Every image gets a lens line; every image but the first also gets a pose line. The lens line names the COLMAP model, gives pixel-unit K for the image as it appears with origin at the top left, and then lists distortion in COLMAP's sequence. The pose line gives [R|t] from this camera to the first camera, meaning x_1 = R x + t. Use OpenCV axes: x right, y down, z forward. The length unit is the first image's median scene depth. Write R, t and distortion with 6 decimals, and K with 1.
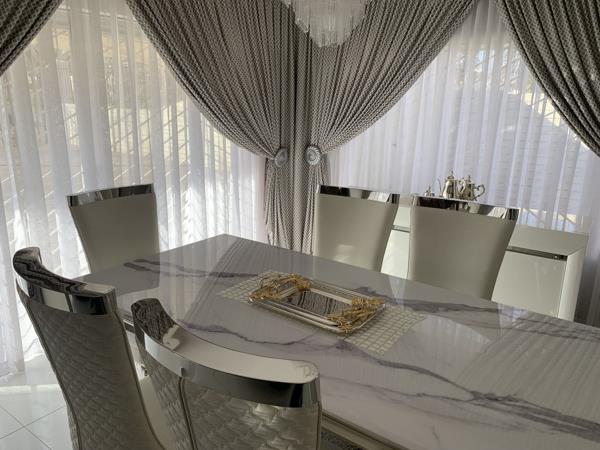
lens RADIAL K [[453.7, 0, 300.6], [0, 453.7, 223.8], [0, 0, 1]] dist [0.010176, -0.016370]
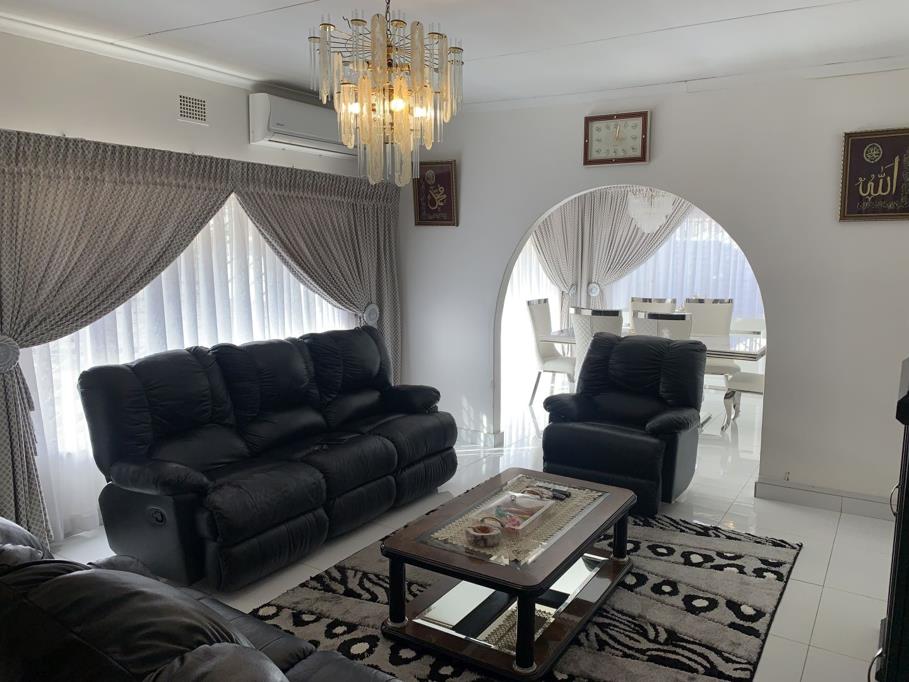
lens RADIAL K [[687.4, 0, 454.9], [0, 687.4, 345.4], [0, 0, 1]] dist [0.010176, -0.016370]
pose [[0.998966, -0.021789, 0.039909, -0.601460], [0.026301, 0.992870, -0.116261, 0.317103], [-0.037091, 0.117190, 0.992417, -1.340326]]
